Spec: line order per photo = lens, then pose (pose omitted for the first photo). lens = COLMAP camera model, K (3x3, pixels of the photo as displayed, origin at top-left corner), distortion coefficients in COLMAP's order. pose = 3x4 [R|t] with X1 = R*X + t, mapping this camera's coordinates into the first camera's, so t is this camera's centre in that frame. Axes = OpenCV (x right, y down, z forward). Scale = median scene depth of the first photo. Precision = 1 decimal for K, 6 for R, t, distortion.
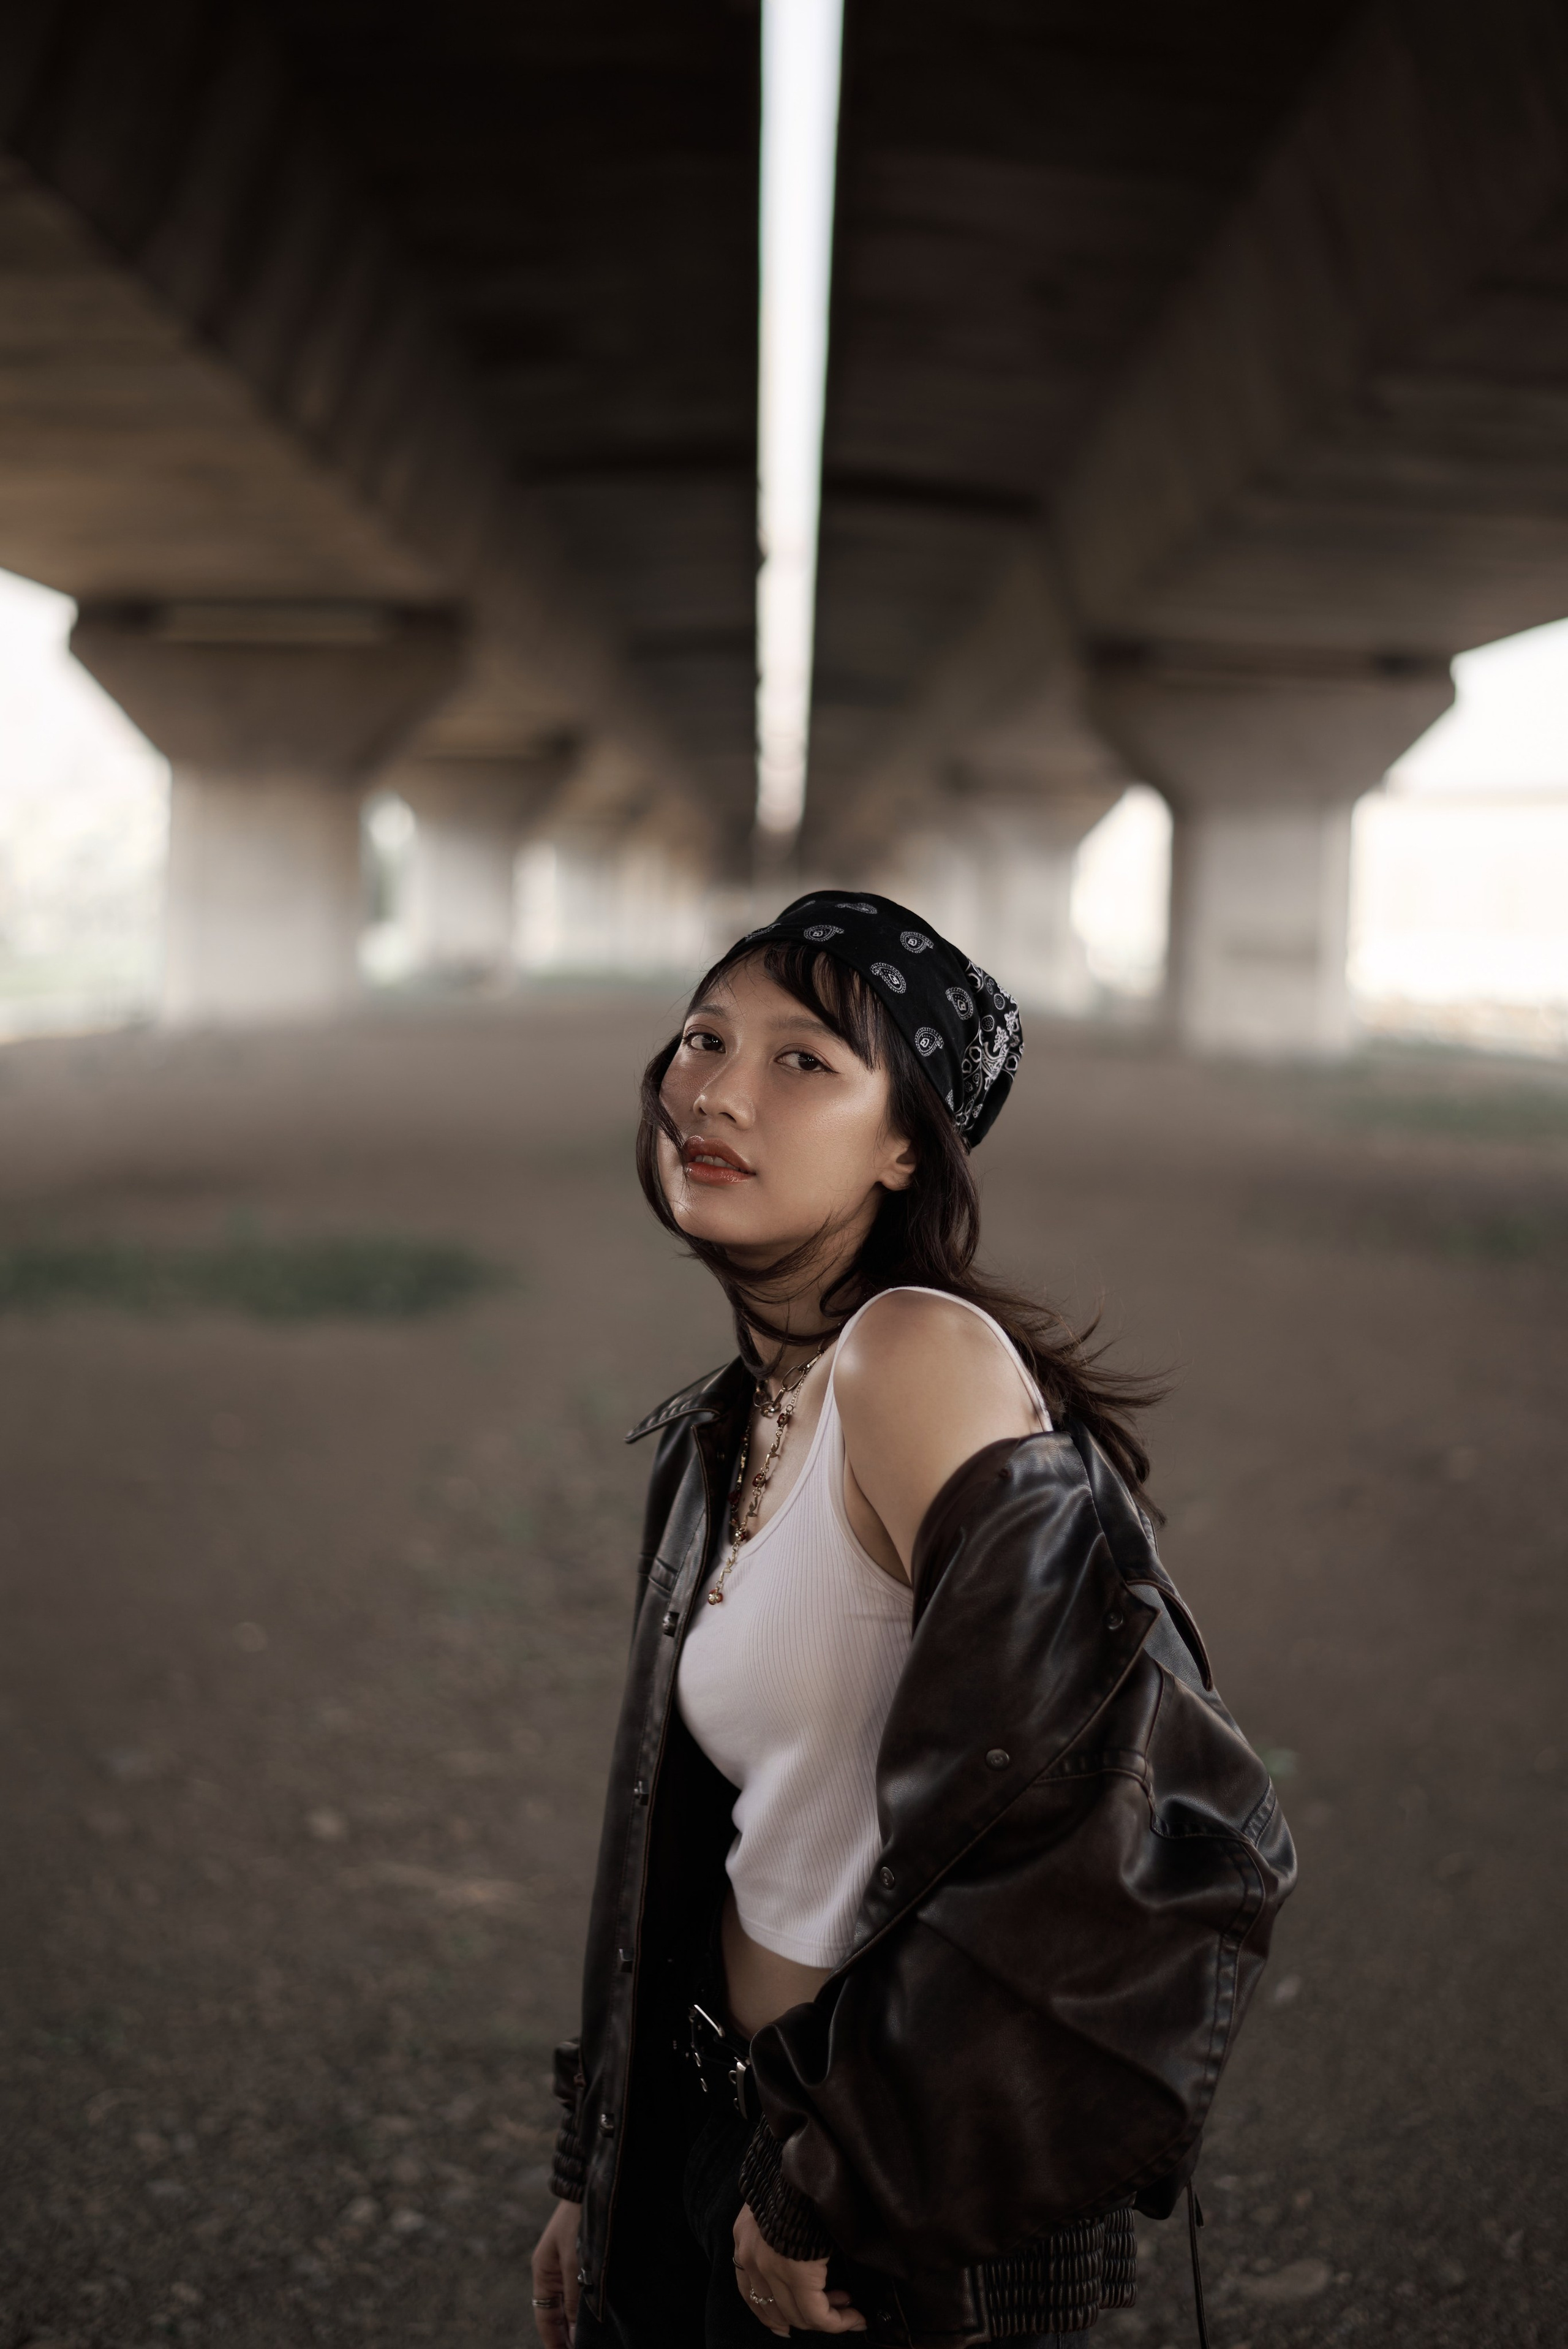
lens RADIAL K [[3298.0, 0, 784.0], [0, 3298.0, 1174.5], [0, 0, 1]] dist [-0.108909, 0.049801]
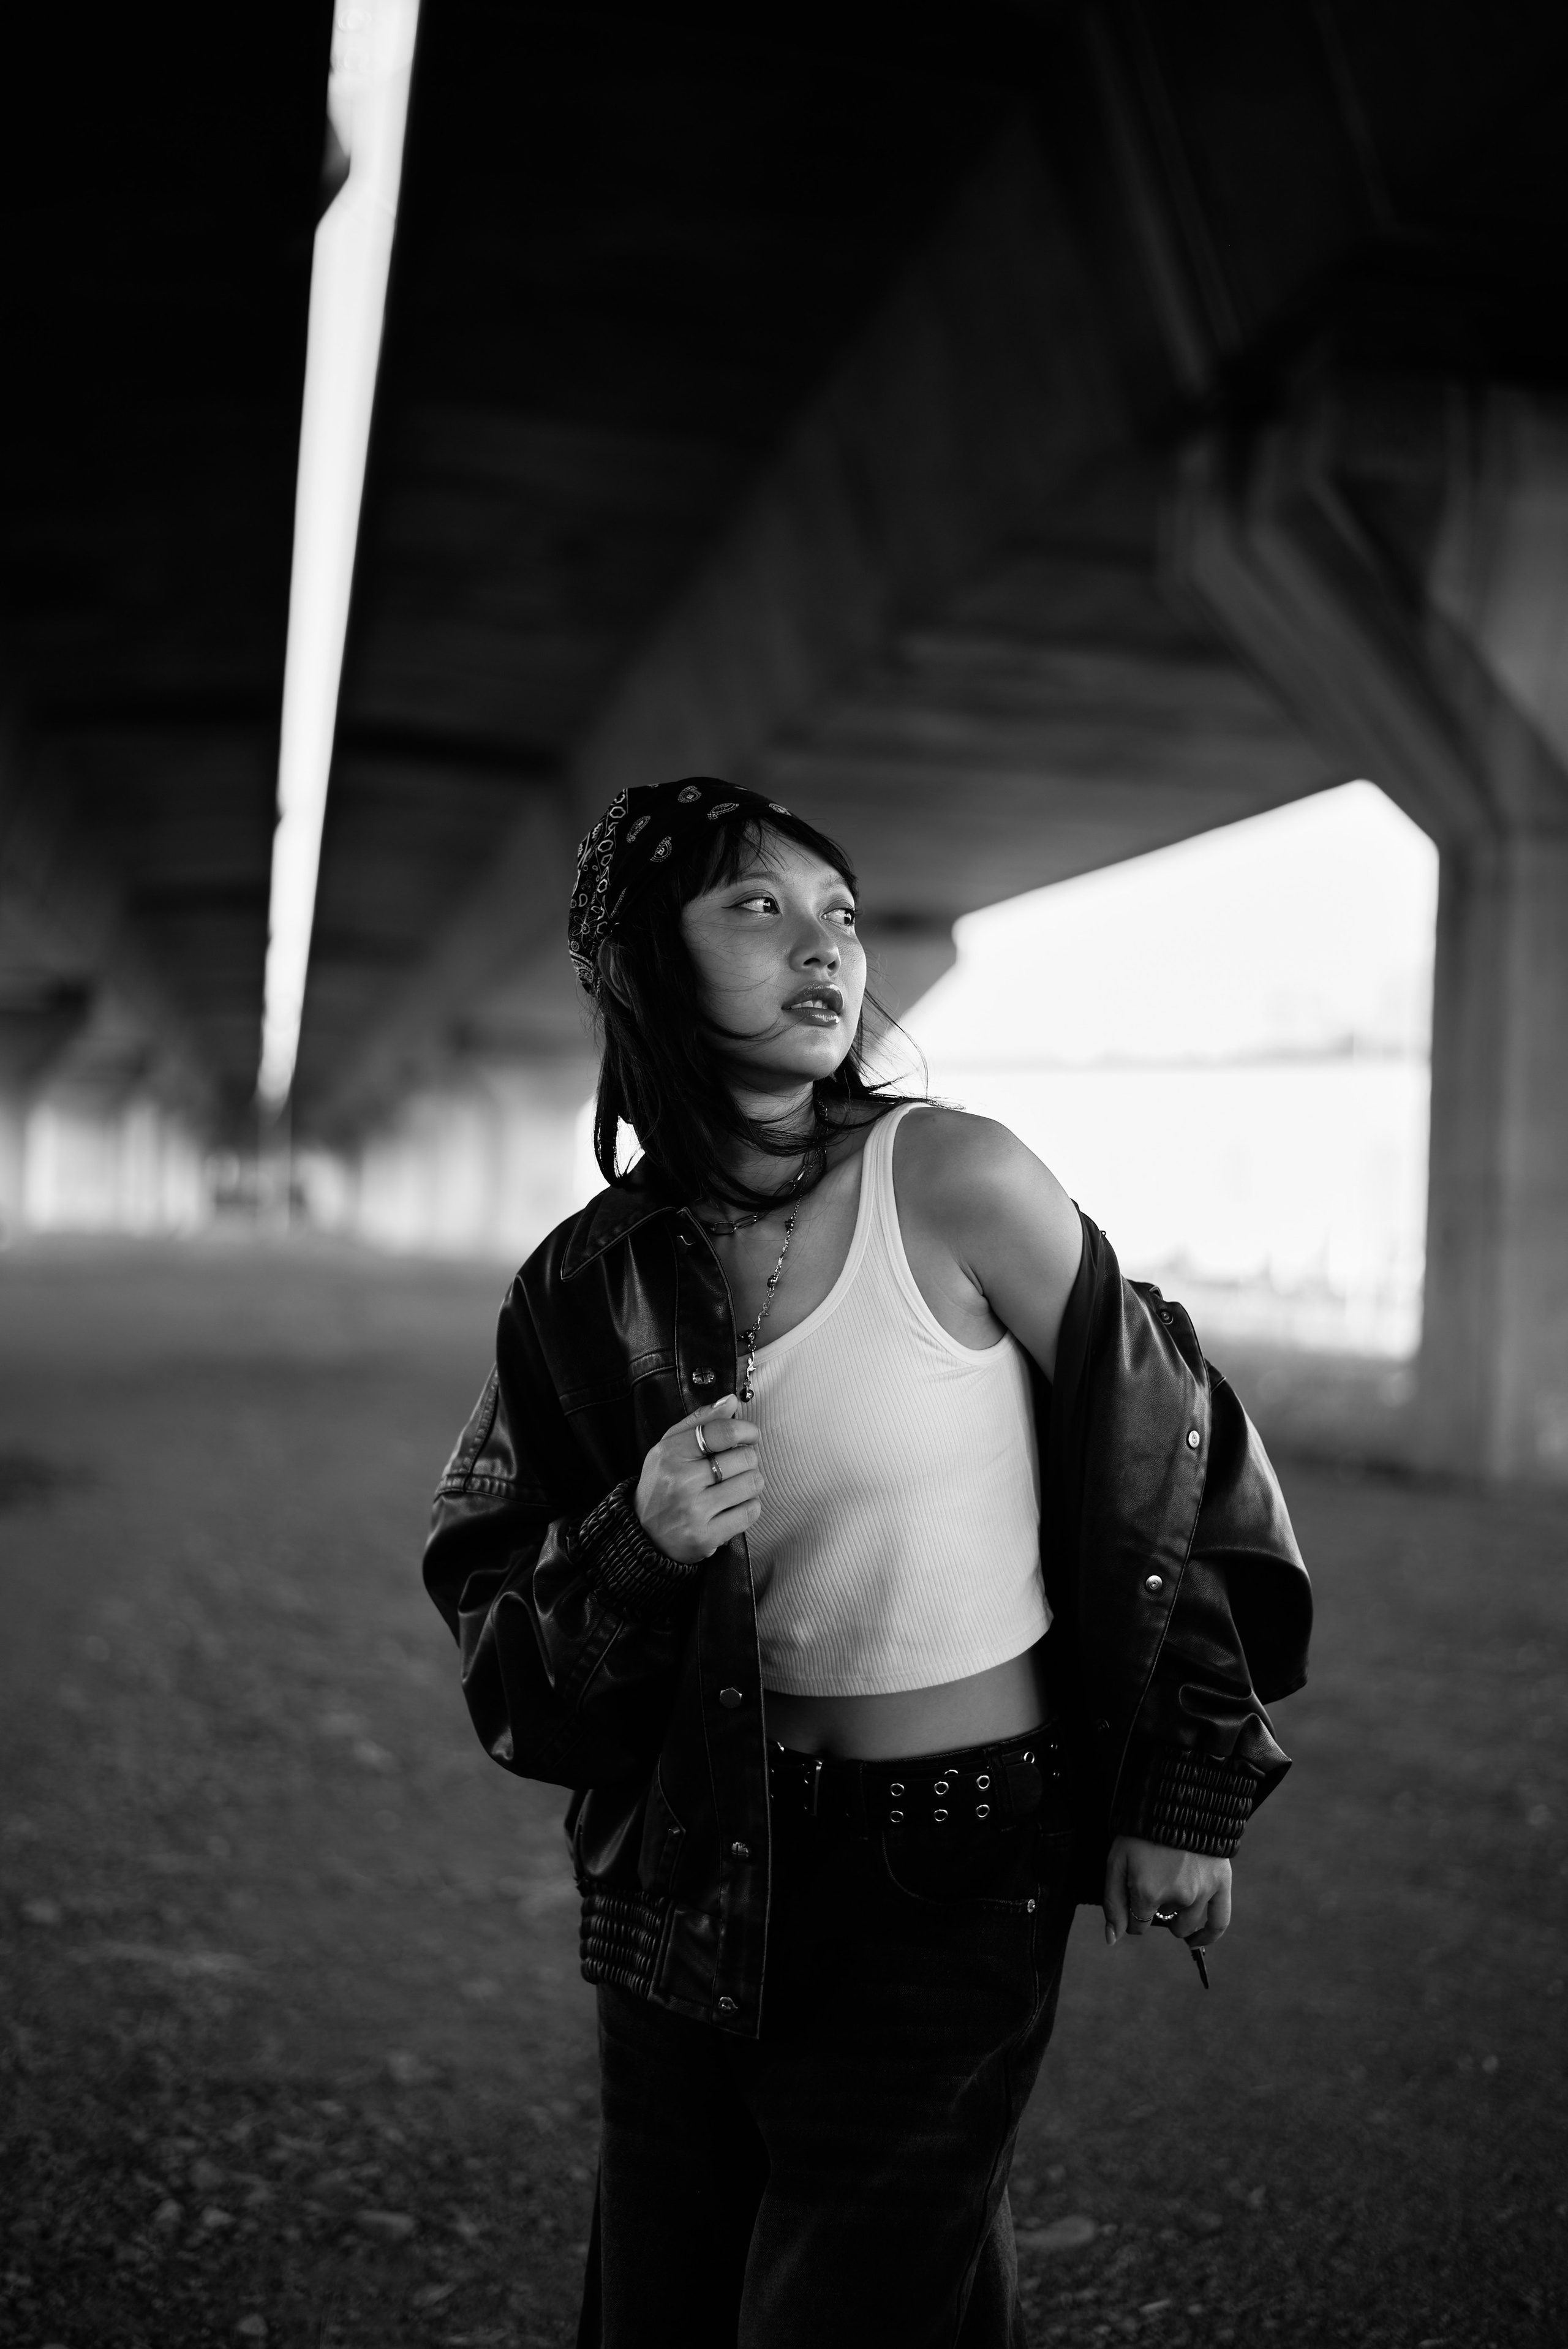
lens RADIAL K [[3298.0, 0, 784.0], [0, 3298.0, 1174.5], [0, 0, 1]] dist [-0.108909, 0.049801]
pose [[0.988227, 0.005389, 0.152901, -0.091598], [0.007037, 0.996721, -0.080609, 0.071813], [-0.152834, 0.080736, 0.984948, -0.065351]]
